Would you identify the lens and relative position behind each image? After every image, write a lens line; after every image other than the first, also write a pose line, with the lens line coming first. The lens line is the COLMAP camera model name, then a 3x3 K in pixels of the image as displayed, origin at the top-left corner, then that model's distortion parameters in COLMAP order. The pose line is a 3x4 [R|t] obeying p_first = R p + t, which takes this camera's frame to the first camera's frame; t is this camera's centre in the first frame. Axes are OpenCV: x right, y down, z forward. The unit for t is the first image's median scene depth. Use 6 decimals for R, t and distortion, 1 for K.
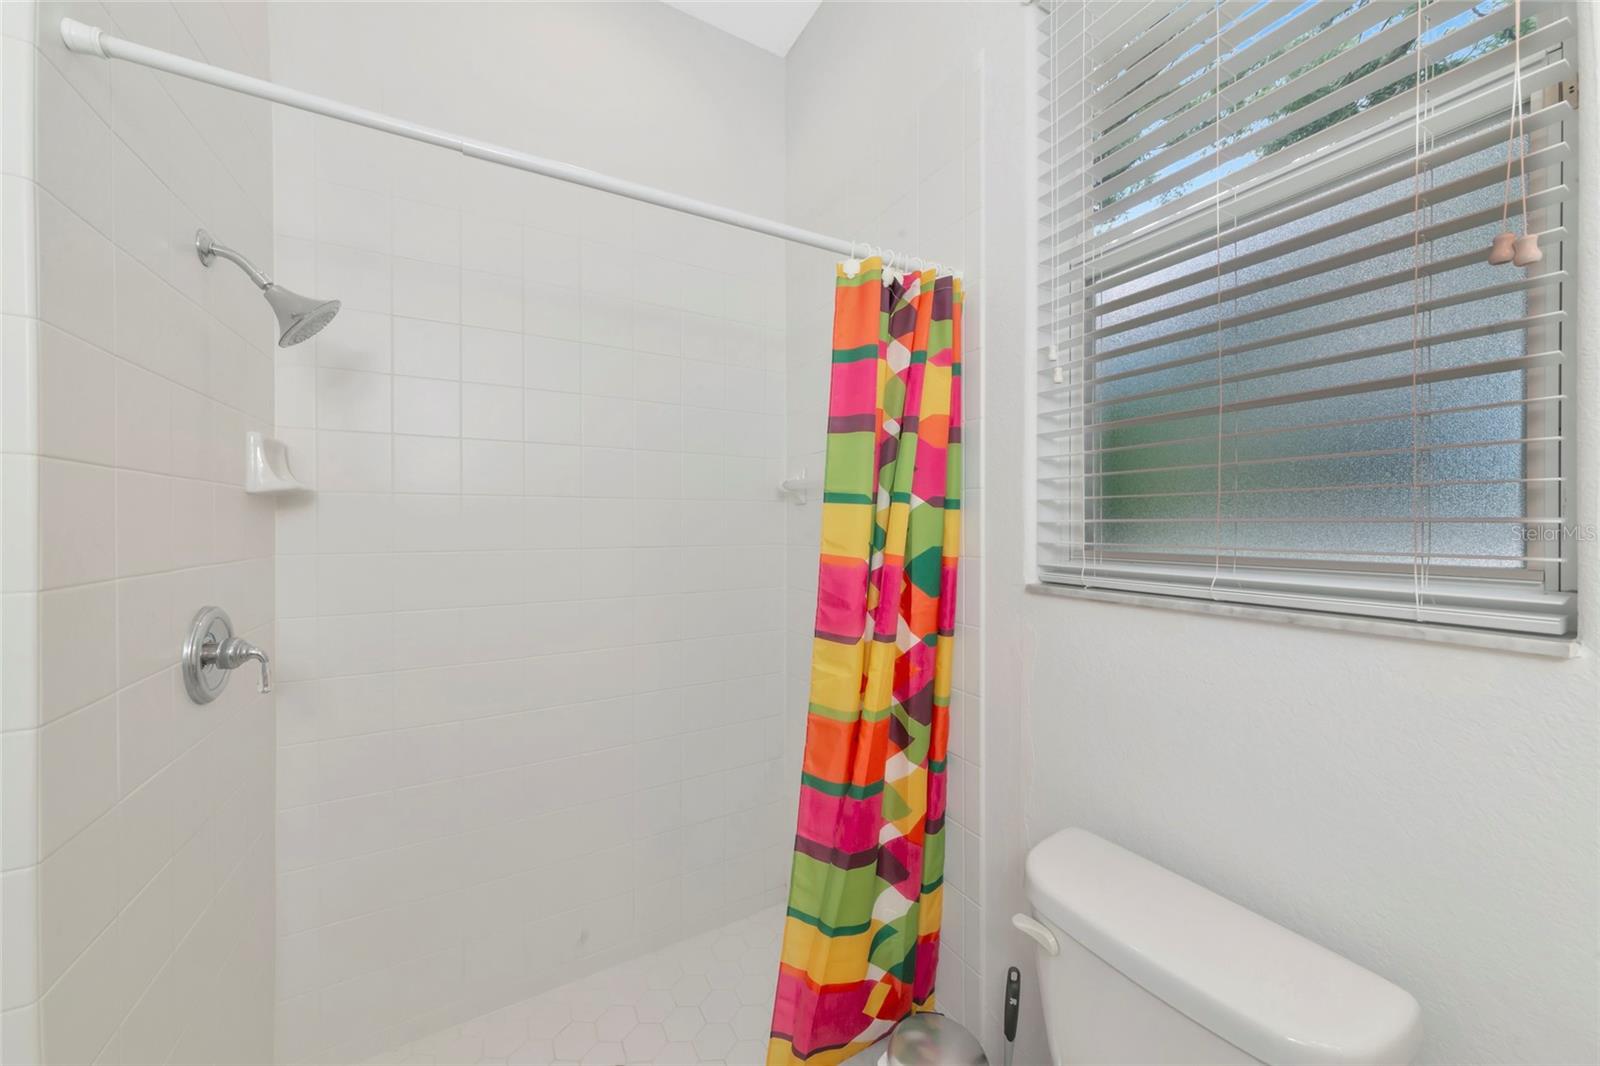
lens RADIAL K [[567.0, 0, 791.0], [0, 567.0, 528.1], [0, 0, 1]] dist [-0.001489, 0.001117]
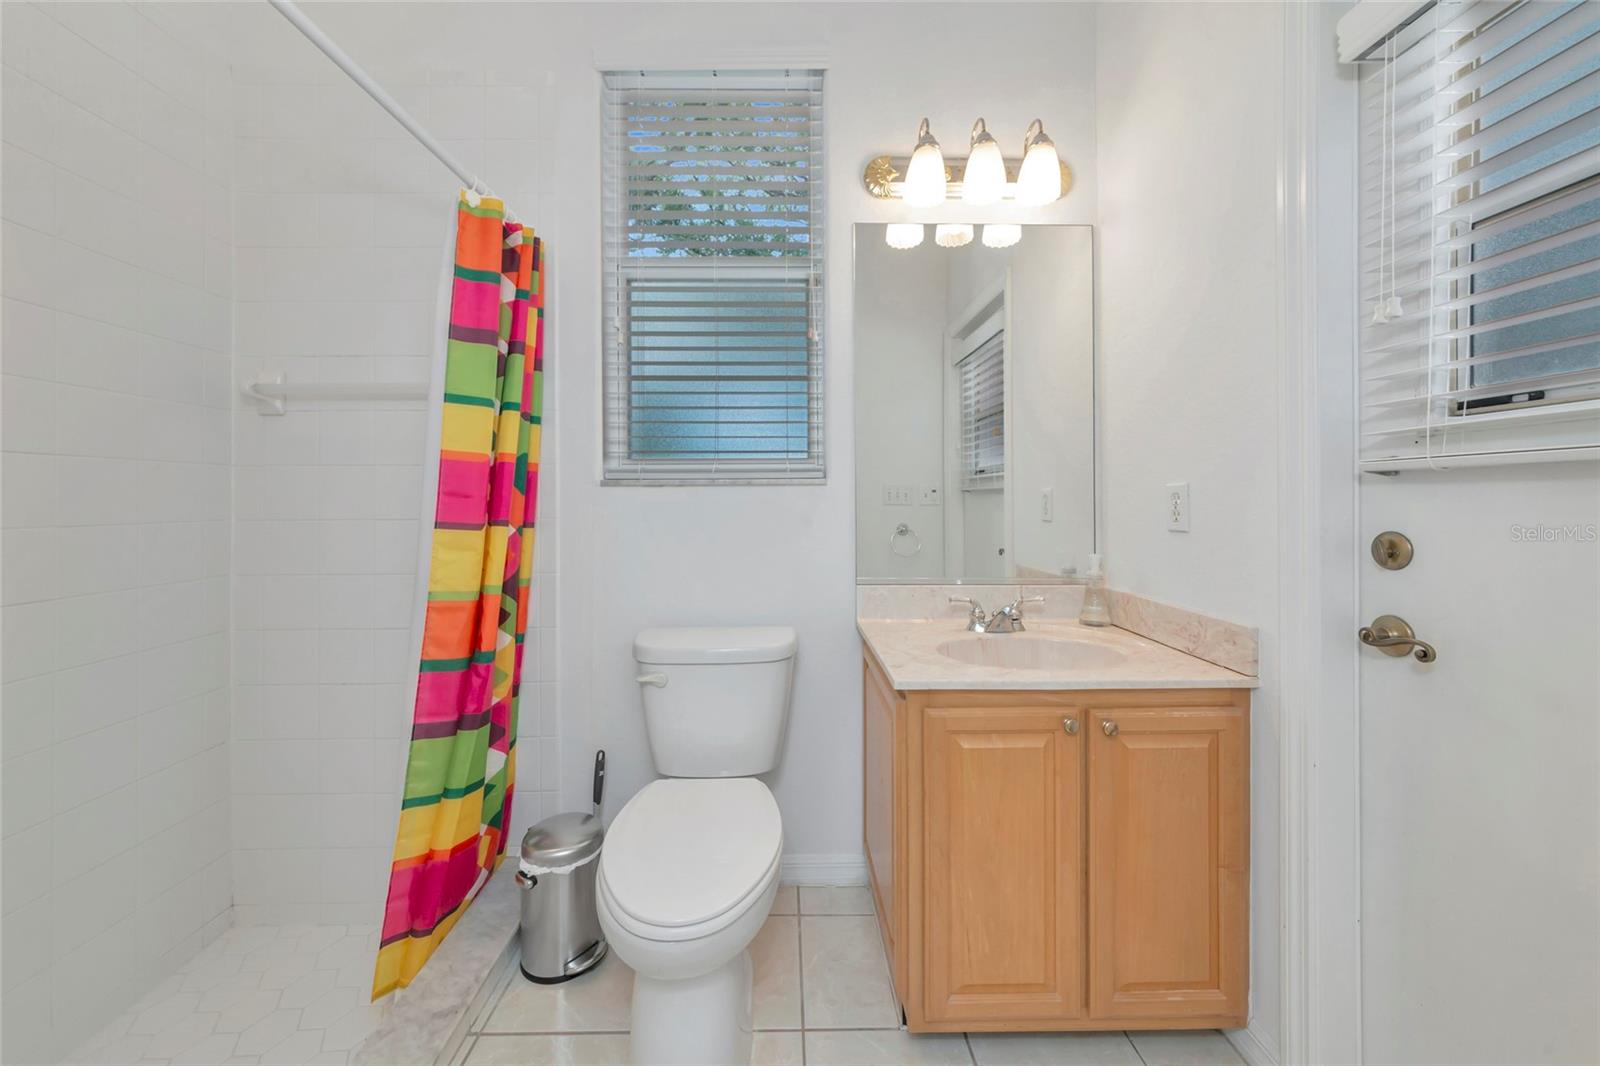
lens RADIAL K [[567.0, 0, 798.5], [0, 567.0, 495.0], [0, 0, 1]] dist [-0.001489, 0.001117]
pose [[0.470298, -0.001522, 0.882506, -0.572575], [0.010765, 0.999934, -0.004012, 0.141824], [-0.882442, 0.011387, 0.470283, -0.096585]]
